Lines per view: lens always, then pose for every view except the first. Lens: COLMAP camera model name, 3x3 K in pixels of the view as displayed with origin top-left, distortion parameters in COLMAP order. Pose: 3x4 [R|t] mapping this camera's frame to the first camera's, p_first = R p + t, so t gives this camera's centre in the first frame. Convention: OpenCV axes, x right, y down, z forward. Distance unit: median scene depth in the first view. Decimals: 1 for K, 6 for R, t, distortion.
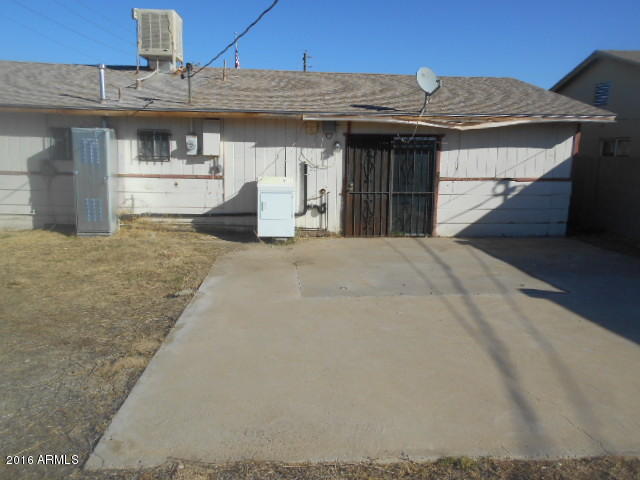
lens RADIAL K [[492.1, 0, 315.4], [0, 492.1, 239.6], [0, 0, 1]] dist [-0.004194, 0.008908]
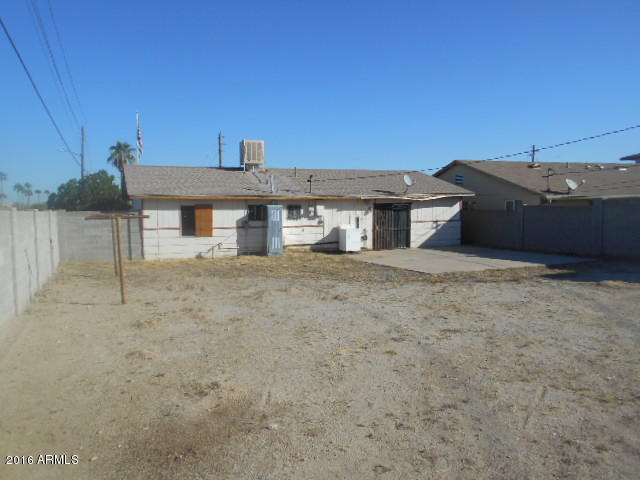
lens RADIAL K [[492.1, 0, 322.8], [0, 492.1, 239.7], [0, 0, 1]] dist [-0.004194, 0.008908]
pose [[0.940675, -0.055365, 0.334762, -0.903444], [0.092076, 0.991229, -0.094796, 0.135224], [-0.326578, 0.119996, 0.937522, -0.985507]]
